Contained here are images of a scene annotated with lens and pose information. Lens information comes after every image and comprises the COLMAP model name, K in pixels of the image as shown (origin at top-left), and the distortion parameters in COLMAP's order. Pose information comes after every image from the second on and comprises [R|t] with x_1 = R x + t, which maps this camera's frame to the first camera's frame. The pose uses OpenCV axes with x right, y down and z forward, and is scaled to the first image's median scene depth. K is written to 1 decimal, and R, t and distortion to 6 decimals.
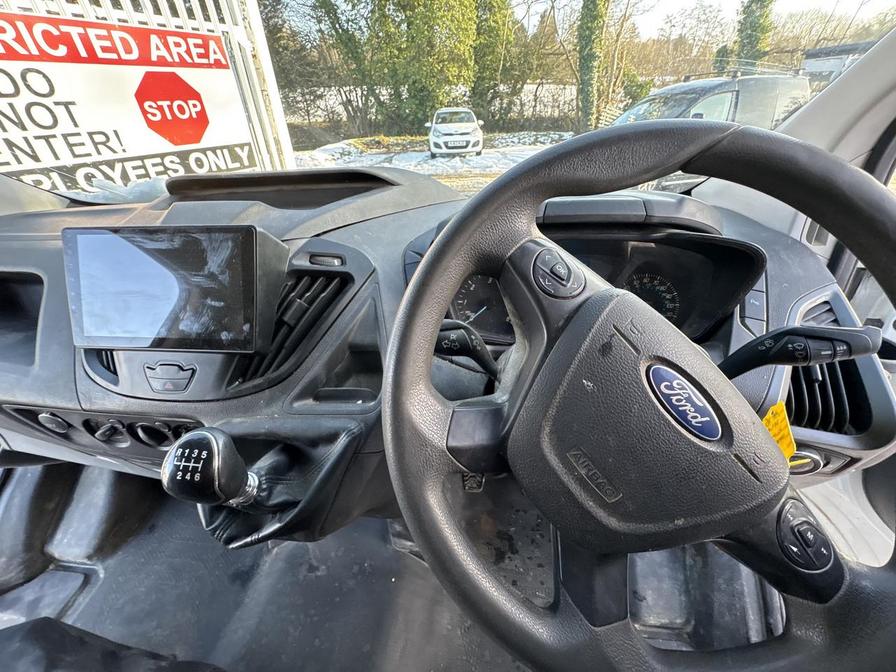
lens RADIAL K [[359.5, 0, 451.3], [0, 359.5, 334.5], [0, 0, 1]] dist [0.001513, 0.000230]
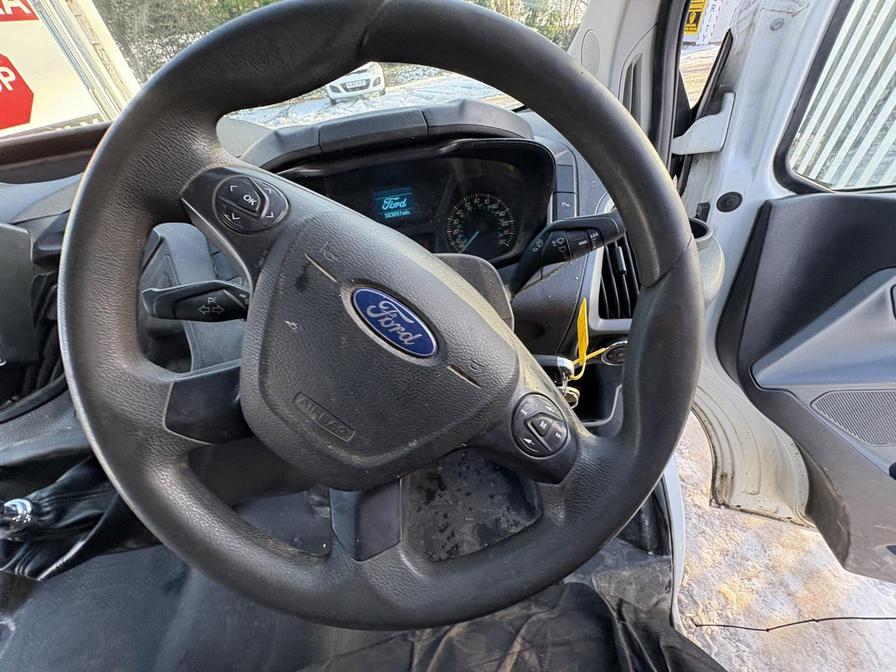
lens RADIAL K [[361.5, 0, 451.4], [0, 361.5, 333.5], [0, 0, 1]] dist [0.001209, 0.000338]
pose [[0.971099, -0.208249, 0.116611, 0.040898], [0.192153, 0.971956, 0.135571, 0.007007], [-0.141573, -0.109246, 0.983881, 0.003198]]
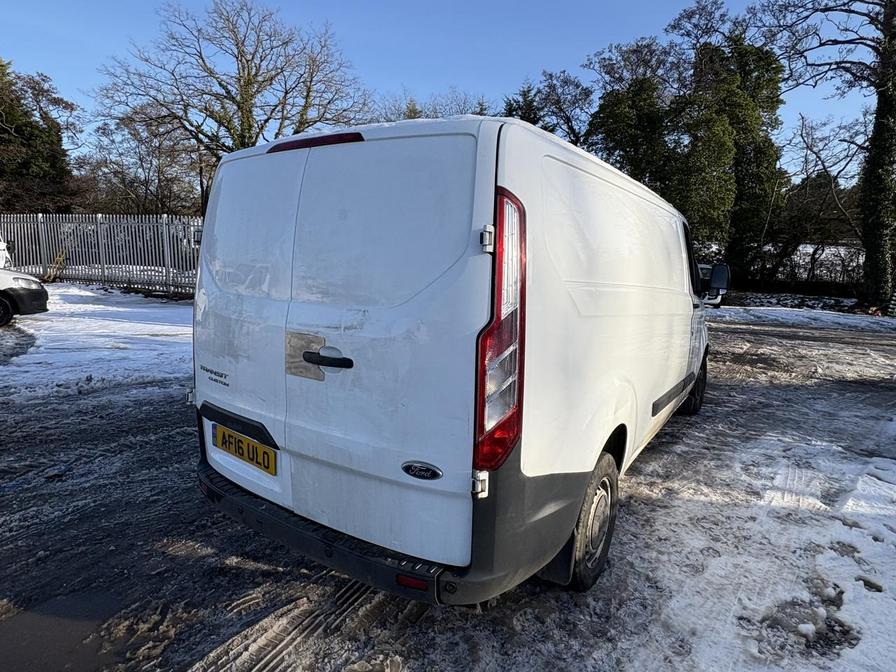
lens RADIAL K [[500.8, 0, 448.0], [0, 500.8, 336.0], [0, 0, 1]] dist [0.000236, -0.000847]
pose [[0.881999, 0.130127, -0.452929, 0.219257], [-0.298922, 0.897503, -0.324244, 0.773152], [0.364312, 0.421373, 0.830494, -1.208997]]
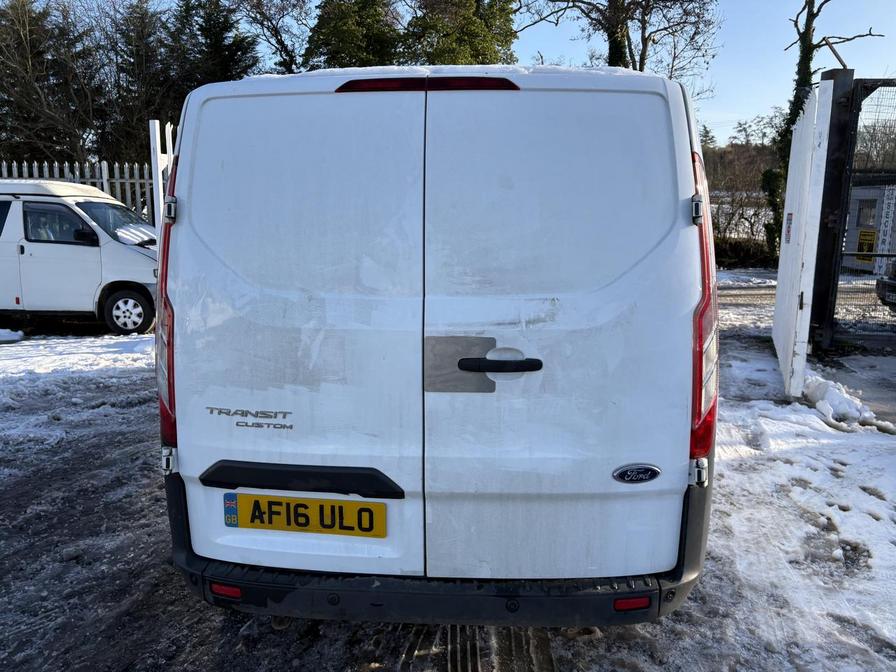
lens RADIAL K [[665.5, 0, 450.4], [0, 665.5, 330.3], [0, 0, 1]] dist [0.072547, -0.085133]
pose [[0.999375, 0.027099, 0.022703, -0.177051], [-0.016007, 0.919463, -0.392850, 0.854816], [-0.031520, 0.392241, 0.919322, -1.328419]]
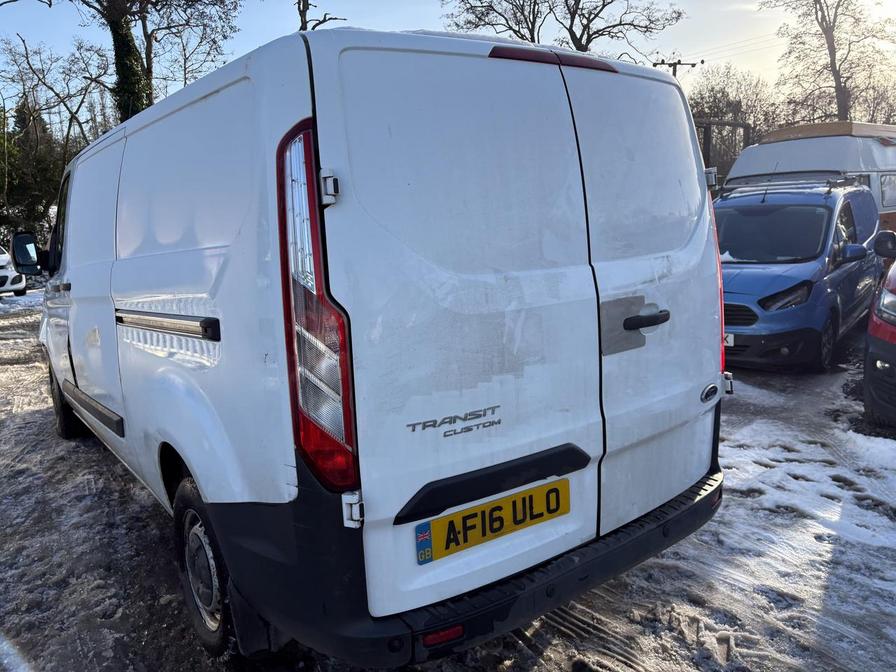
lens RADIAL K [[672.1, 0, 448.2], [0, 672.1, 325.8], [0, 0, 1]] dist [0.135858, -0.279803]
pose [[0.742138, -0.113937, 0.660492, -0.668082], [0.379690, 0.883541, -0.274211, 0.770561], [-0.552328, 0.454284, 0.698970, -1.143661]]
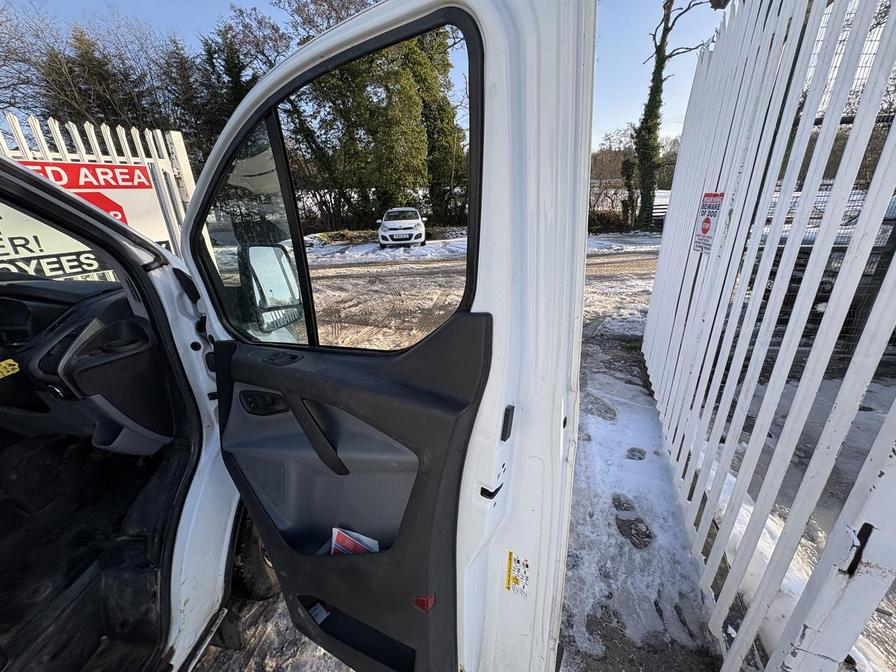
lens RADIAL K [[355.9, 0, 447.1], [0, 355.9, 336.9], [0, 0, 1]] dist [0.001580, -0.000205]
pose [[0.999493, -0.018613, 0.025821, 0.431239], [0.023506, 0.978589, -0.204476, 0.061070], [-0.021462, 0.204979, 0.978531, -0.161026]]
